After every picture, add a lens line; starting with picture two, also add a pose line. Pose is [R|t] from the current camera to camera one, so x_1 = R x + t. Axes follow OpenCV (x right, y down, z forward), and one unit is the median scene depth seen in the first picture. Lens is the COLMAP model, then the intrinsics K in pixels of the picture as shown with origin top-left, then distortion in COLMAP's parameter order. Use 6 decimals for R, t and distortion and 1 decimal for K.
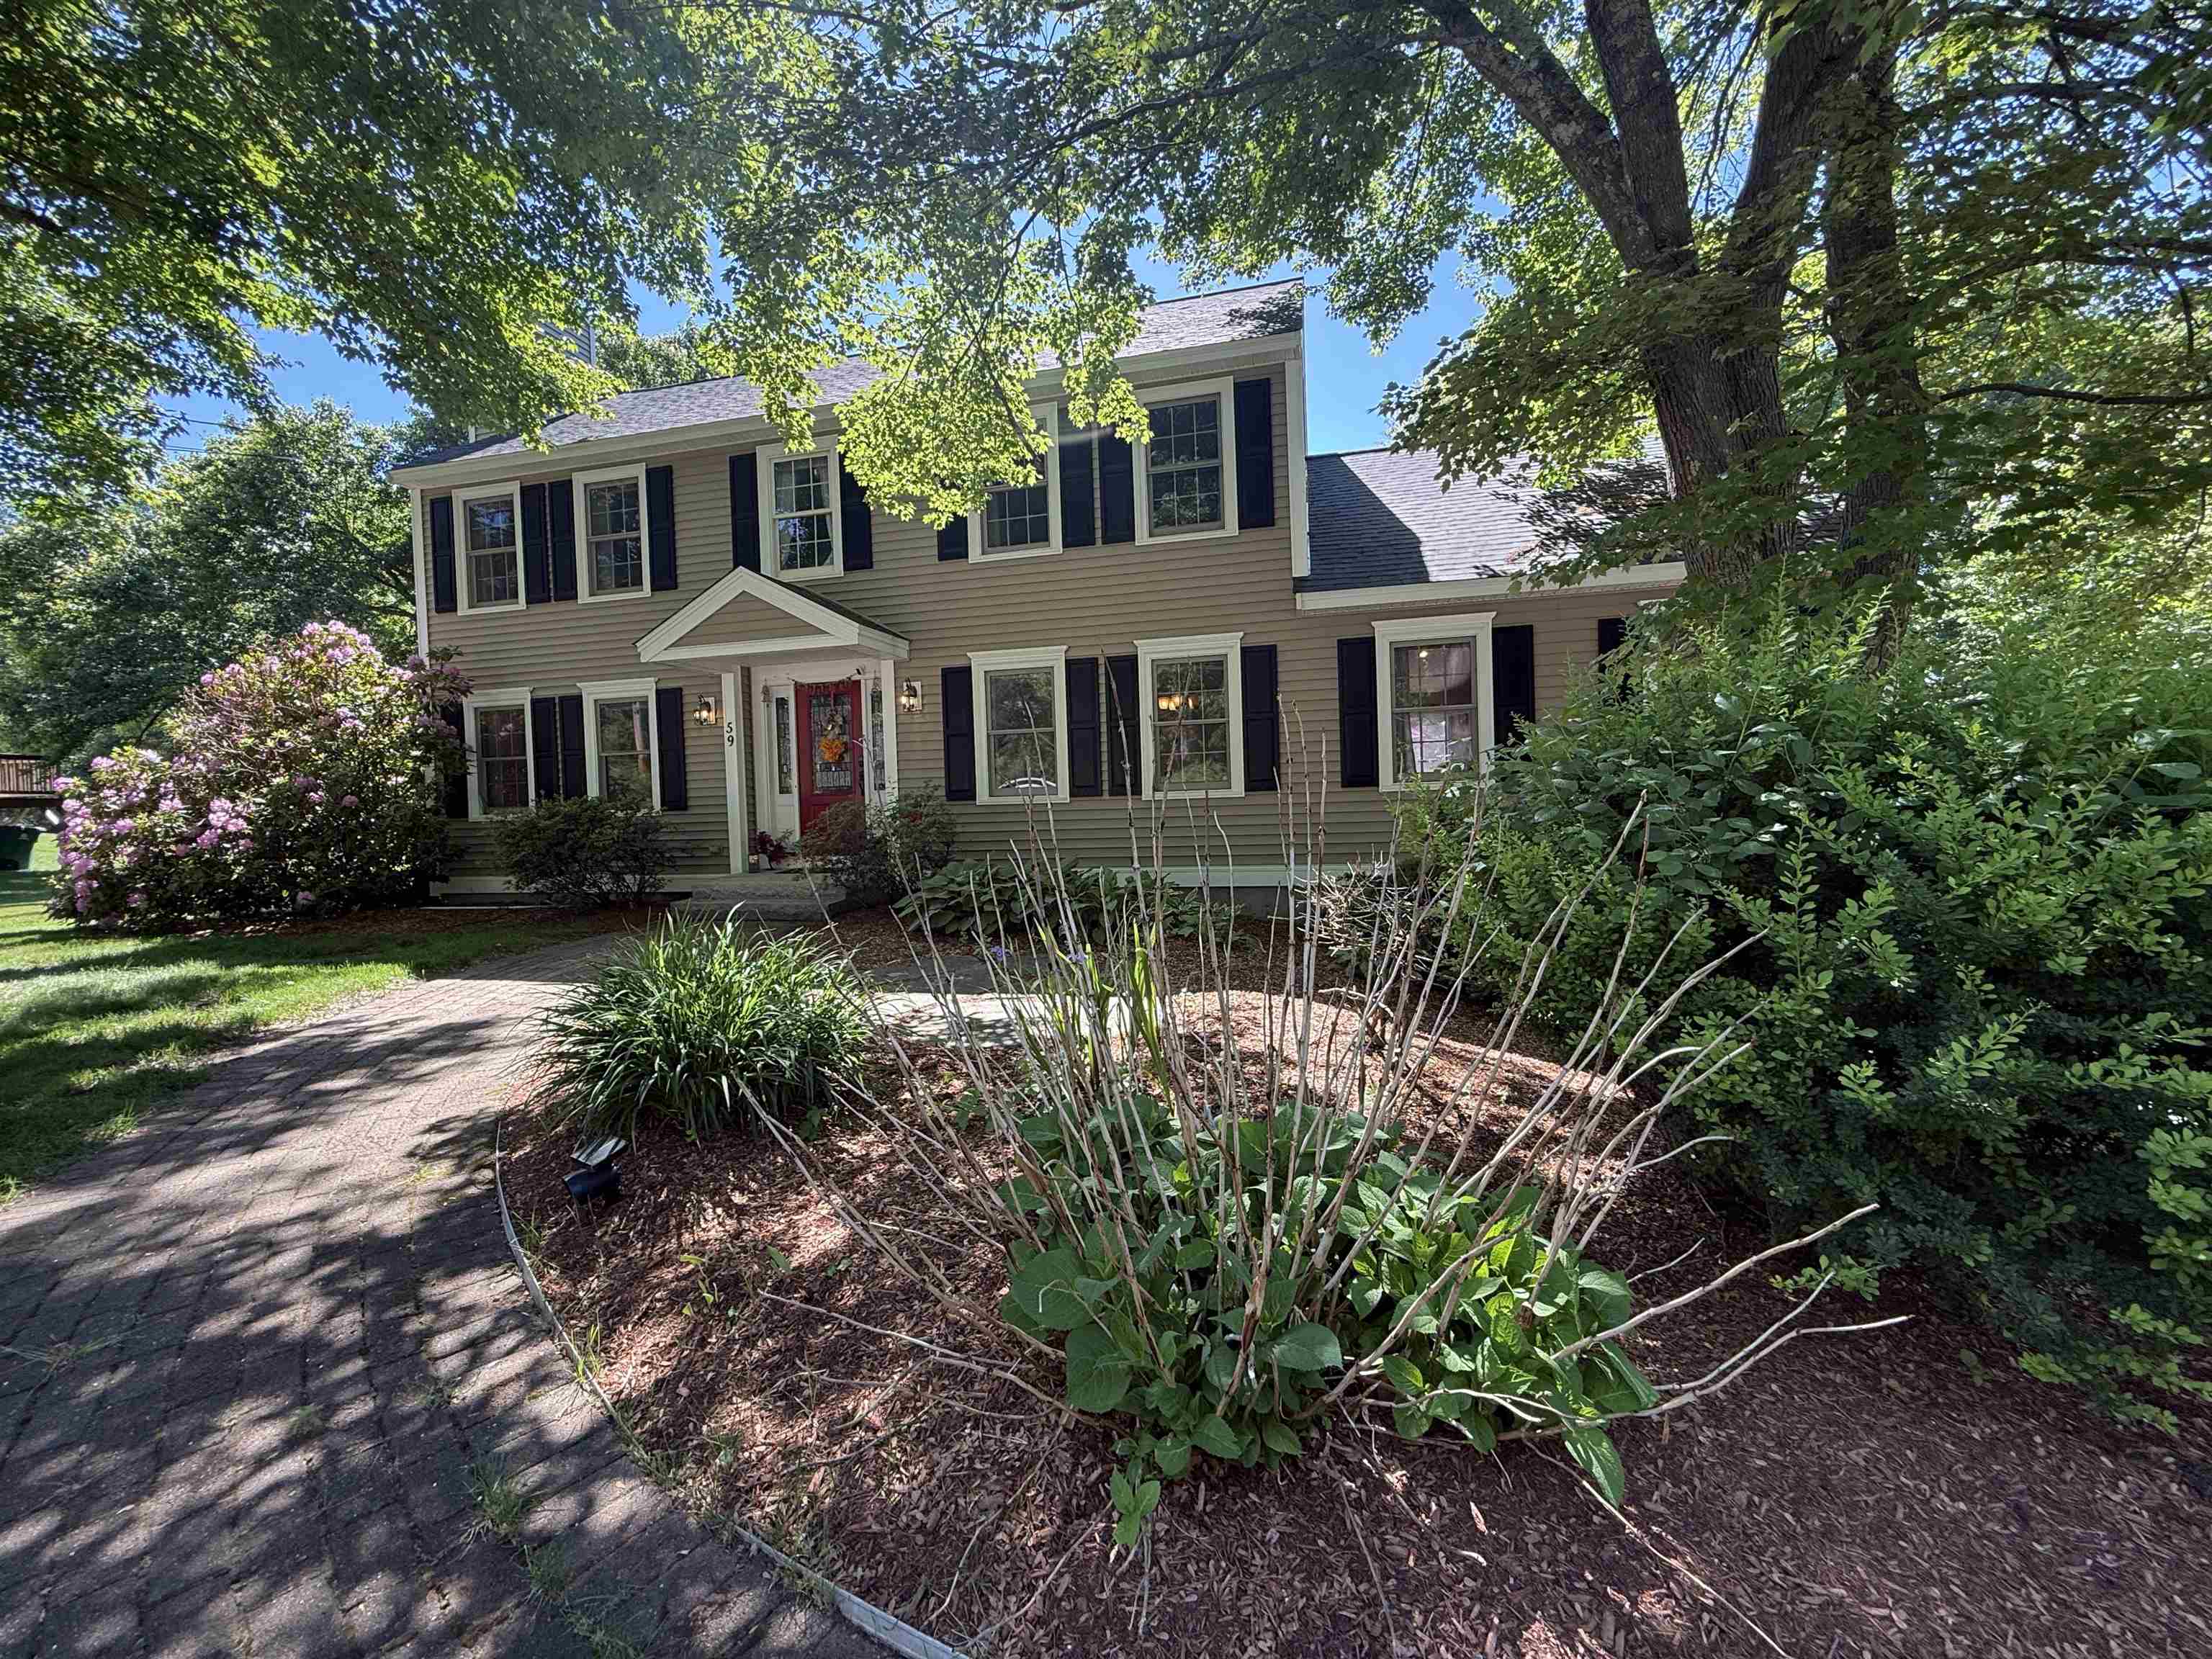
lens RADIAL K [[881.9, 0, 1101.8], [0, 881.9, 828.4], [0, 0, 1]] dist [-0.000747, 0.000578]
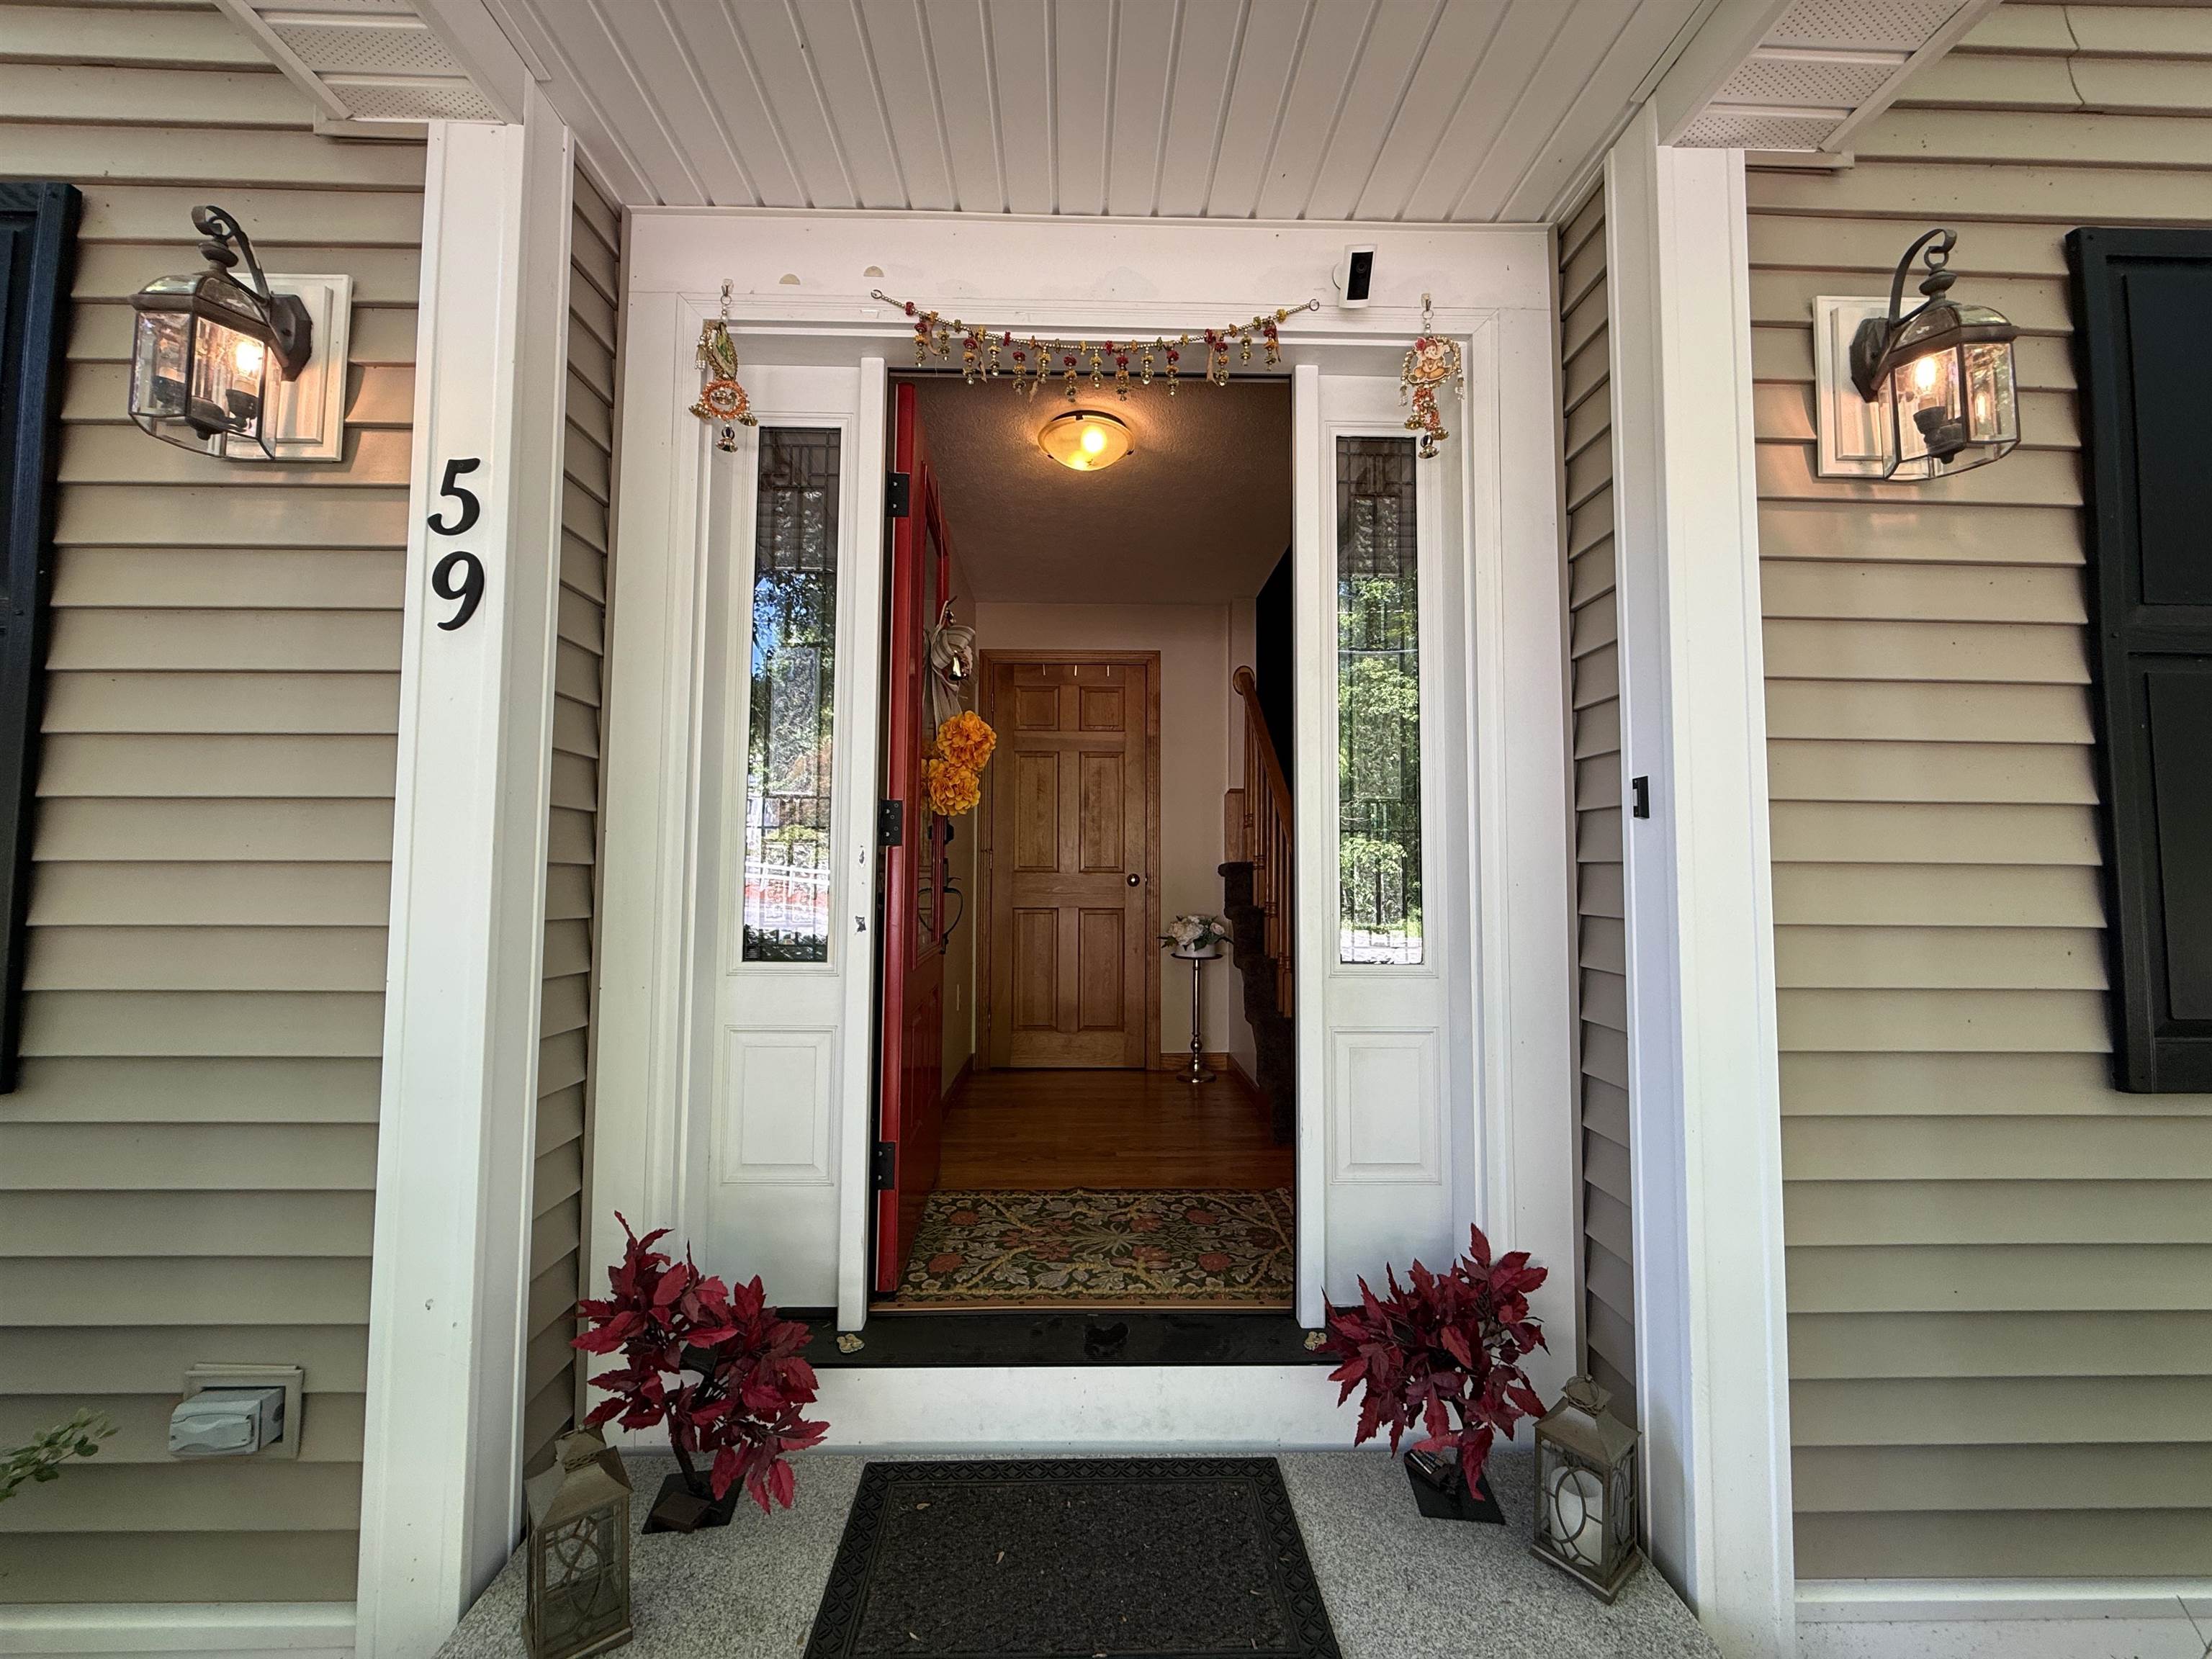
lens RADIAL K [[881.9, 0, 1101.8], [0, 881.9, 828.4], [0, 0, 1]] dist [-0.000747, 0.000578]
pose [[0.968790, 0.054666, 0.241781, -0.376699], [-0.032926, 0.995116, -0.093061, -0.056954], [-0.245687, 0.082195, 0.965858, 0.898301]]
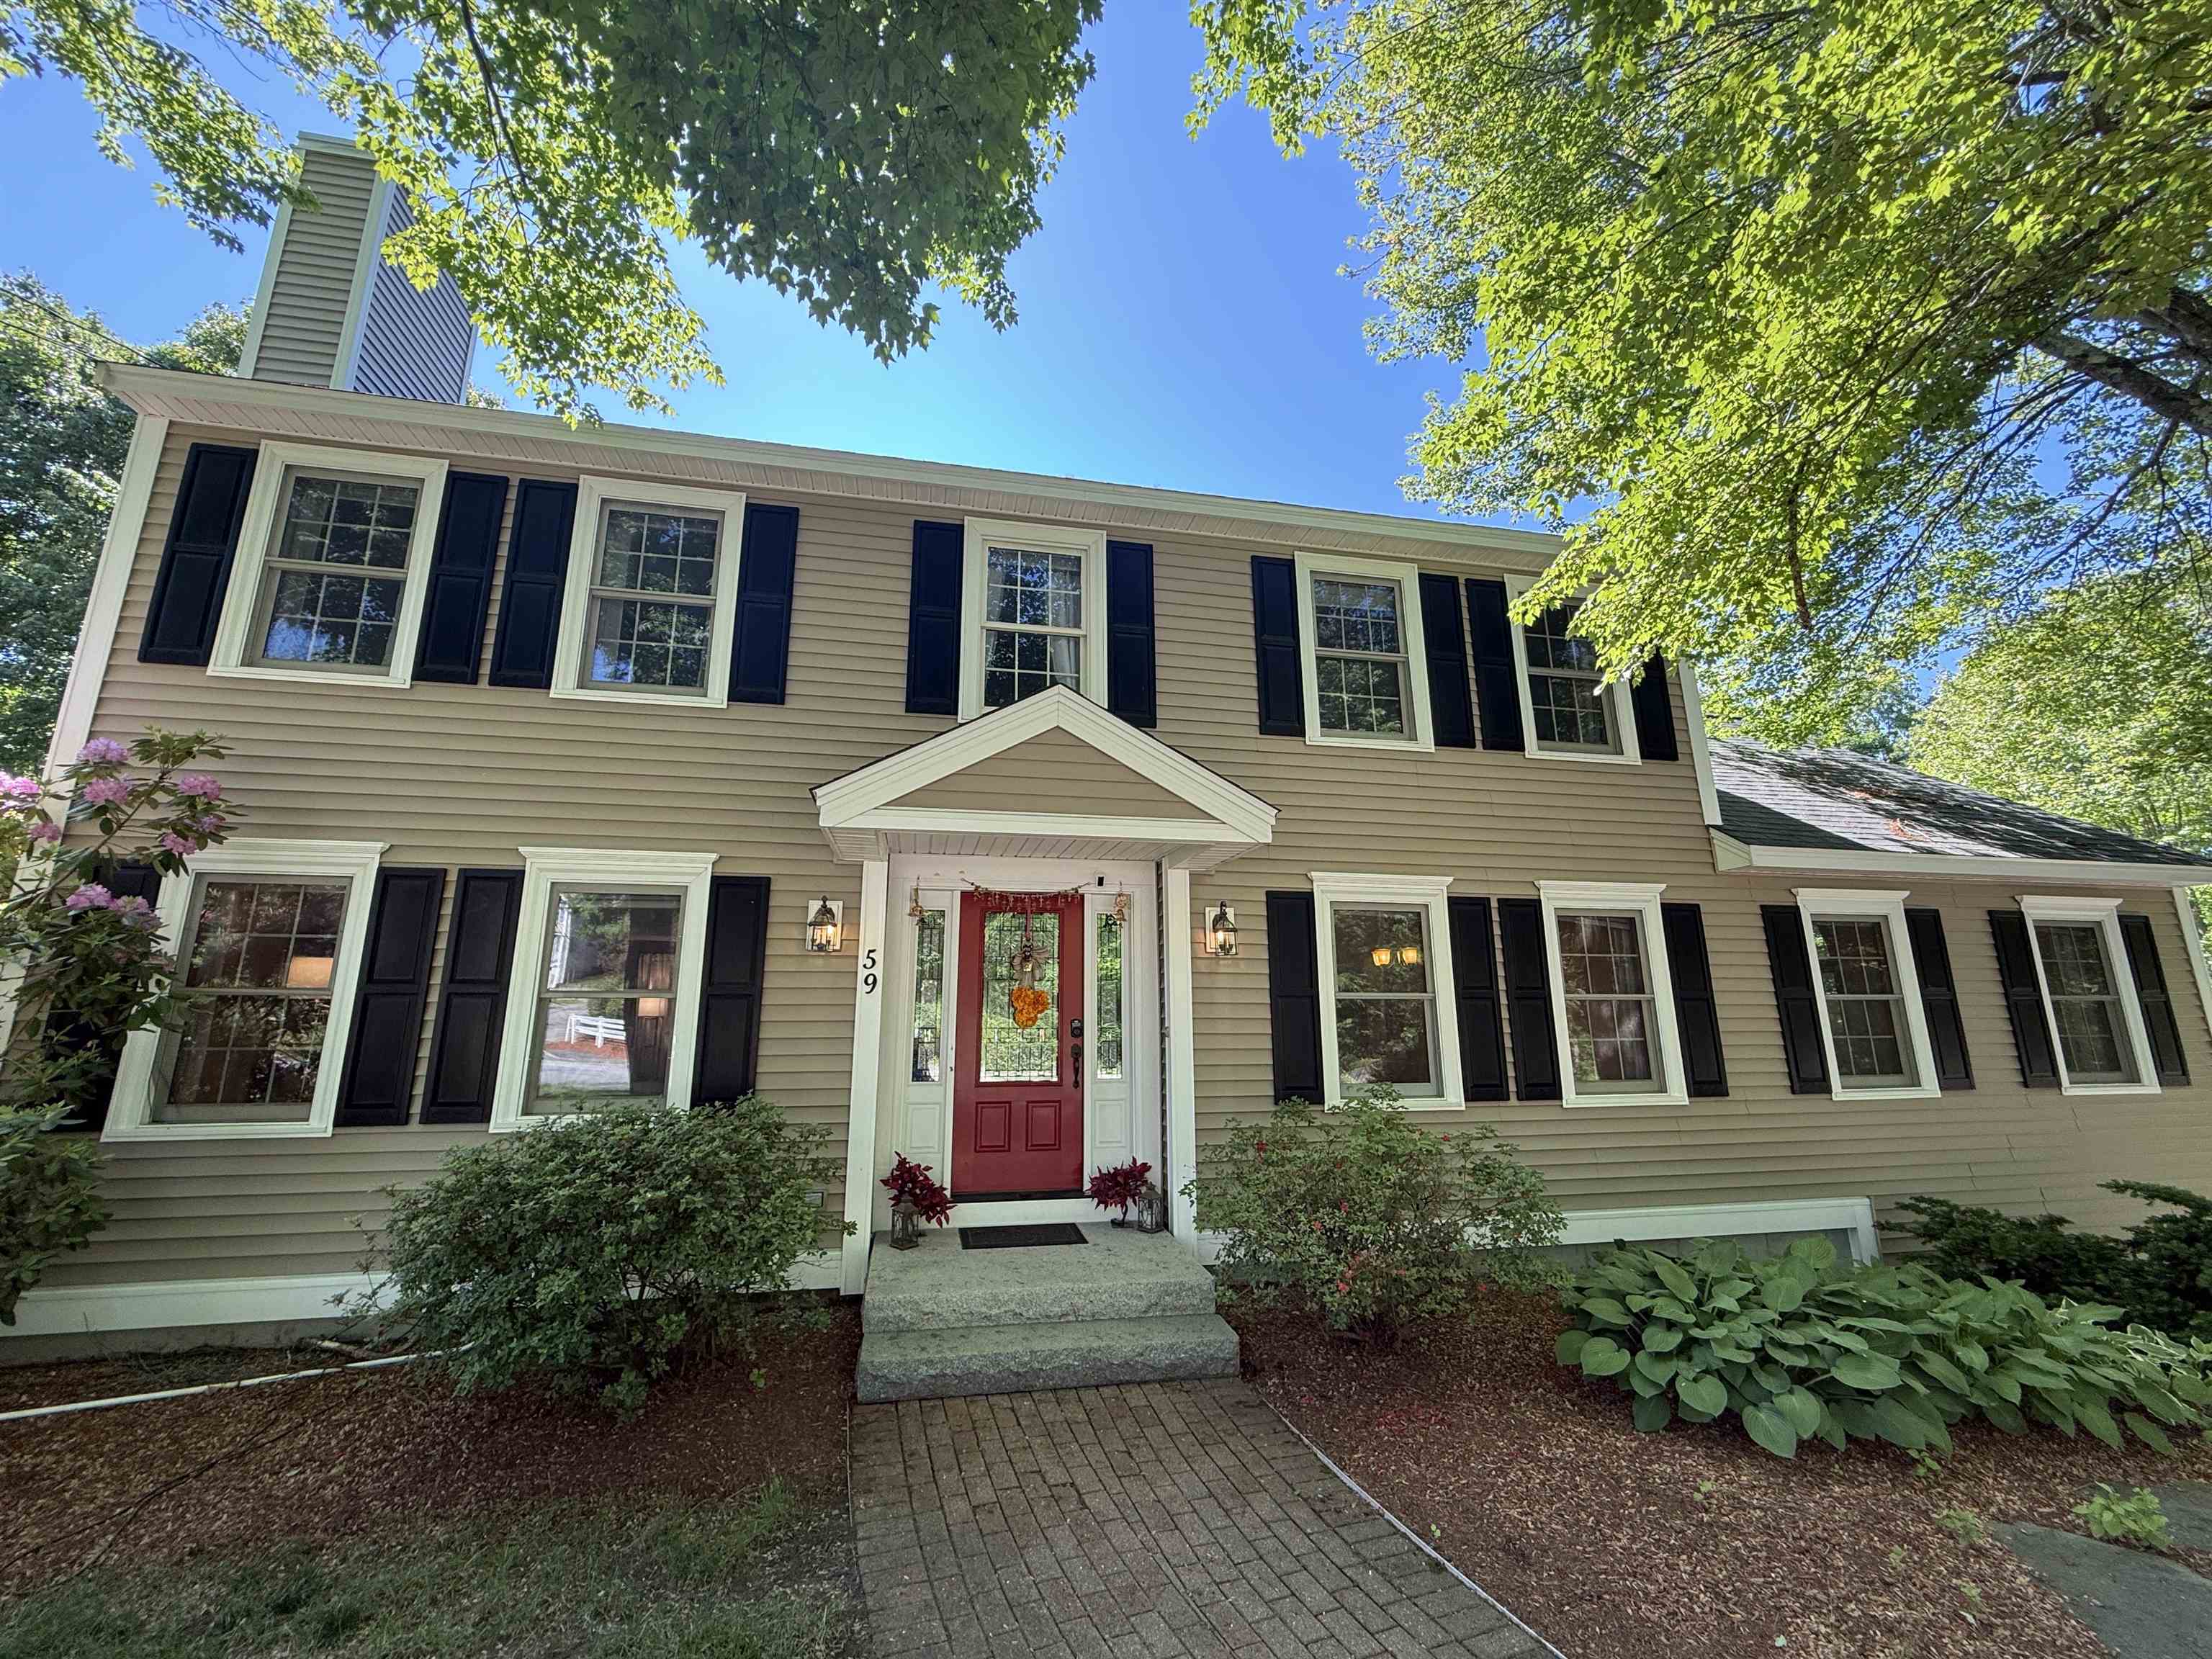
lens RADIAL K [[869.8, 0, 1110.0], [0, 869.8, 835.7], [0, 0, 1]] dist [-0.001874, -0.000082]
pose [[0.903496, 0.120879, 0.411196, -0.548660], [-0.011396, 0.965840, -0.258888, -0.054271], [-0.428444, 0.229218, 0.874011, 0.482073]]
